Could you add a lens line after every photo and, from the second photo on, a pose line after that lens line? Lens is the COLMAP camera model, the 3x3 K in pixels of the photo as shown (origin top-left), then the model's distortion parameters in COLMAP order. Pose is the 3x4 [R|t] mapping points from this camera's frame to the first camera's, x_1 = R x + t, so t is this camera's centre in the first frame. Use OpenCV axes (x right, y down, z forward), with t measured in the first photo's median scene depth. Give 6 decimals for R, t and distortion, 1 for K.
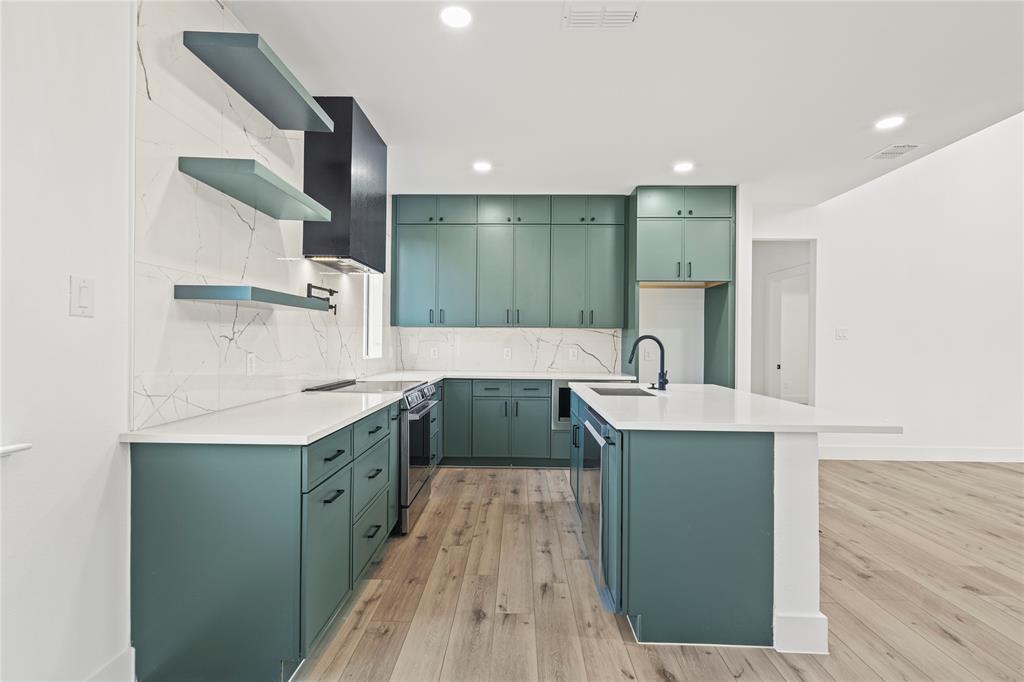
lens RADIAL K [[471.5, 0, 506.9], [0, 471.5, 340.7], [0, 0, 1]] dist [-0.002707, 0.001542]
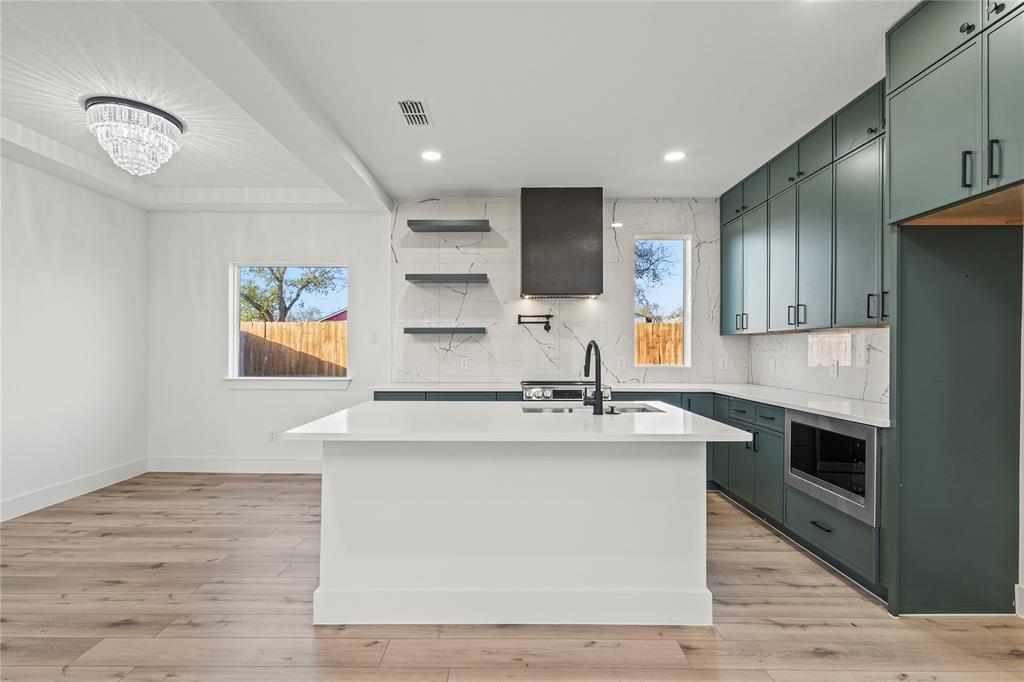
lens RADIAL K [[471.5, 0, 506.2], [0, 471.5, 349.6], [0, 0, 1]] dist [-0.002707, 0.001542]
pose [[0.023941, -0.008215, -0.999680, 0.933779], [0.001441, 0.999965, -0.008183, 0.007426], [0.999712, -0.001245, 0.023952, 0.733998]]
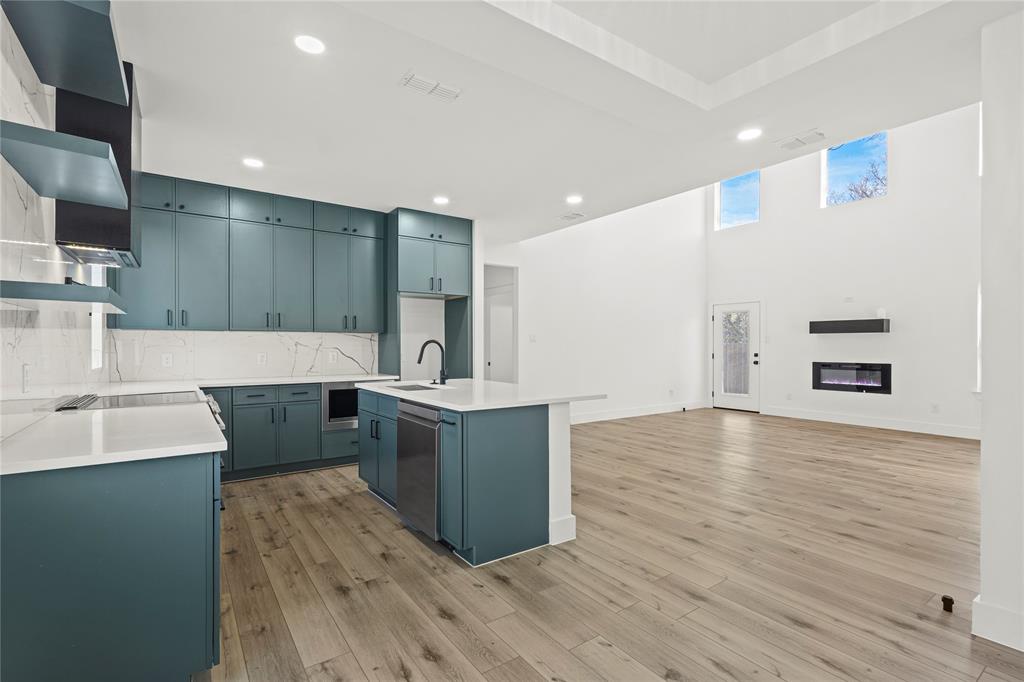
lens RADIAL K [[471.5, 0, 504.9], [0, 471.5, 345.1], [0, 0, 1]] dist [-0.002707, 0.001542]
pose [[0.804859, -0.008599, 0.593404, -0.237303], [0.005939, 0.999962, 0.006435, -0.004369], [-0.593437, -0.001655, 0.804879, -0.078147]]
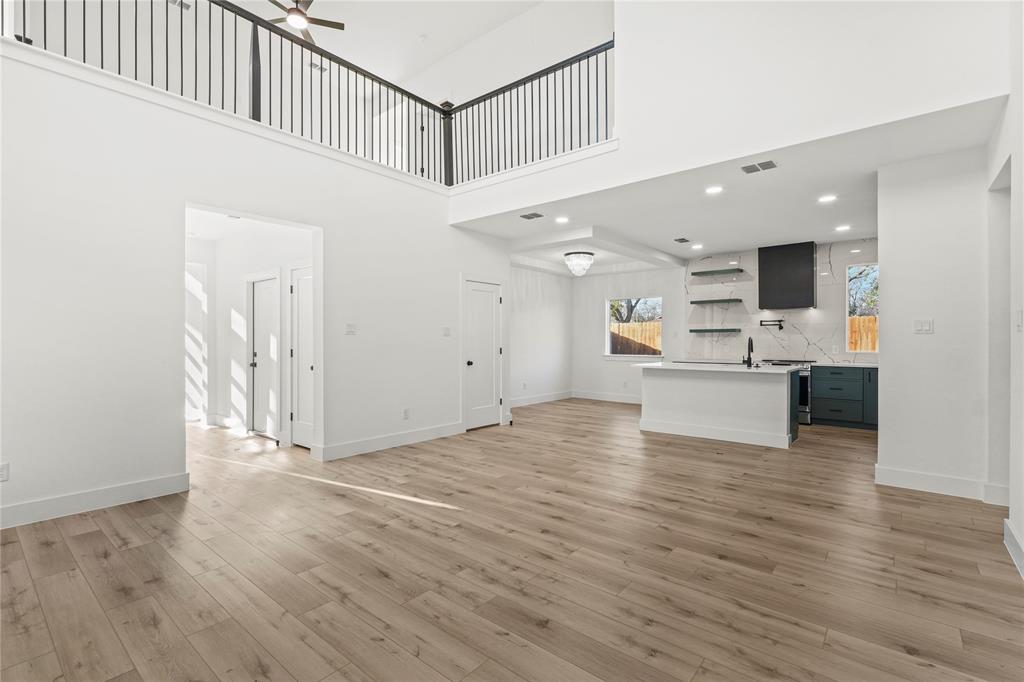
lens RADIAL K [[471.5, 0, 506.3], [0, 471.5, 342.1], [0, 0, 1]] dist [-0.002707, 0.001542]
pose [[-0.624569, -0.007989, -0.780929, 2.056939], [-0.004345, 0.999968, -0.006755, 0.021244], [0.780958, -0.000826, -0.624583, 1.232550]]
